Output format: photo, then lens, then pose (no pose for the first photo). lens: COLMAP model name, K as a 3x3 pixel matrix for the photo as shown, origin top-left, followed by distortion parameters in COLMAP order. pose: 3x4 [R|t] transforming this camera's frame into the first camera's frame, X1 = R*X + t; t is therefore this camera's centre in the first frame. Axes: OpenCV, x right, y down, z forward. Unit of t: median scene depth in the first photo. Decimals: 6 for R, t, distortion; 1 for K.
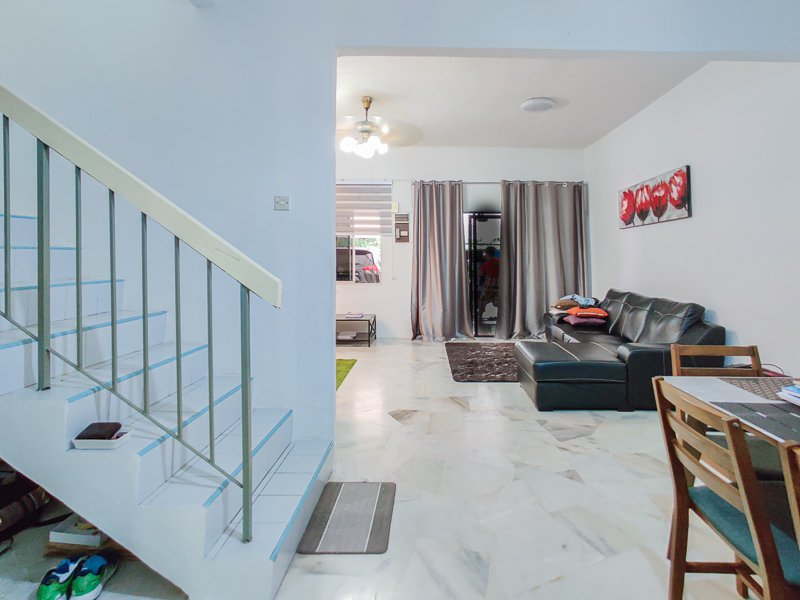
lens RADIAL K [[418.7, 0, 404.7], [0, 418.7, 299.9], [0, 0, 1]] dist [-0.061450, 0.070220]
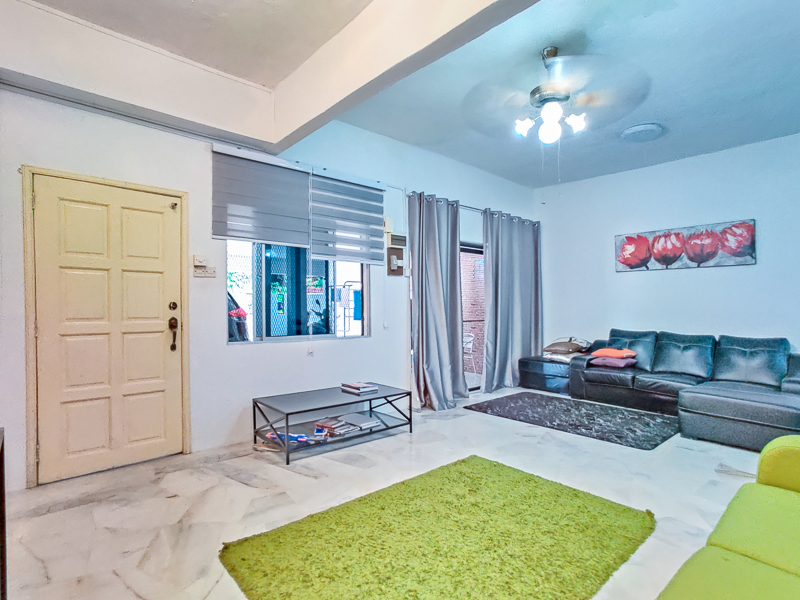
lens RADIAL K [[418.7, 0, 404.7], [0, 418.7, 299.9], [0, 0, 1]] dist [-0.061450, 0.070220]
pose [[0.739704, 0.003301, 0.672924, -0.580912], [0.058516, 0.995885, -0.069209, -0.061865], [-0.670383, 0.090571, 0.736467, 0.613022]]
